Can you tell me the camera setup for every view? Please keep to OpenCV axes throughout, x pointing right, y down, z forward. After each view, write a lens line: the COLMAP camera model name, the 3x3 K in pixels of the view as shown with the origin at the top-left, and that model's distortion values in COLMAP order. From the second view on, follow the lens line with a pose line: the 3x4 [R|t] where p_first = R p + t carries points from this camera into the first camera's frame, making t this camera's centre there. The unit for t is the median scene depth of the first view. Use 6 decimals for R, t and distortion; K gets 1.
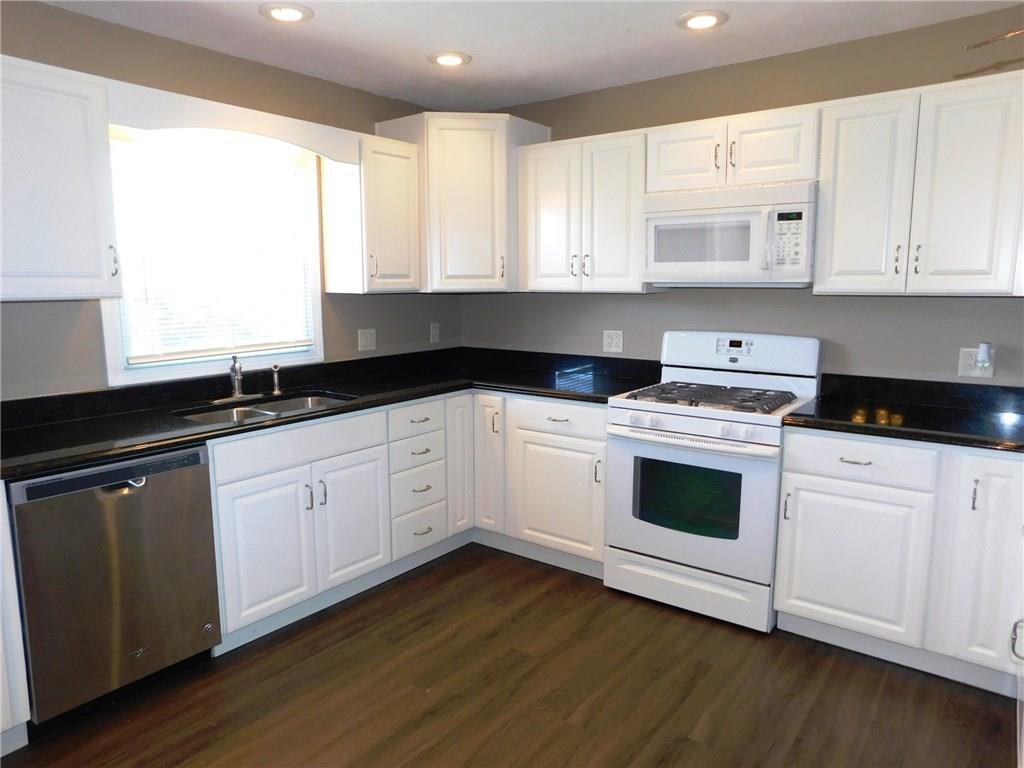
lens RADIAL K [[675.6, 0, 514.6], [0, 675.6, 383.4], [0, 0, 1]] dist [-0.076179, 0.061388]
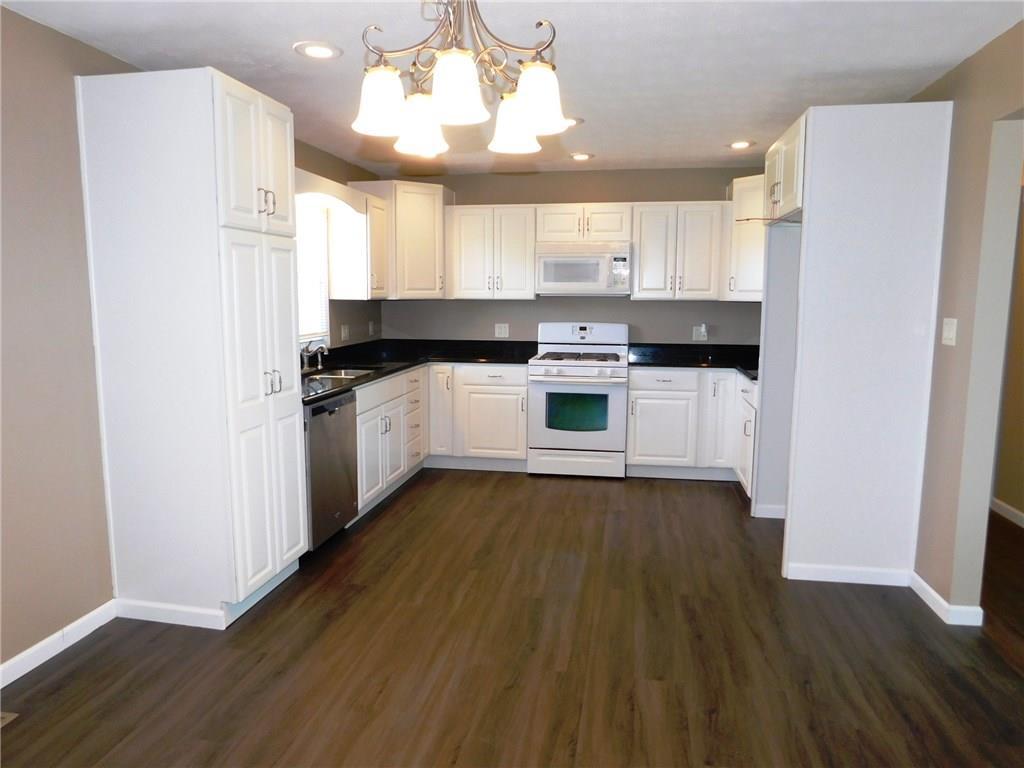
lens RADIAL K [[678.3, 0, 509.6], [0, 678.3, 383.4], [0, 0, 1]] dist [-0.070678, 0.065860]
pose [[0.889810, -0.052937, 0.453250, -0.712749], [0.060706, 0.998152, -0.002596, 0.084185], [-0.452275, 0.029825, 0.891380, -0.538036]]
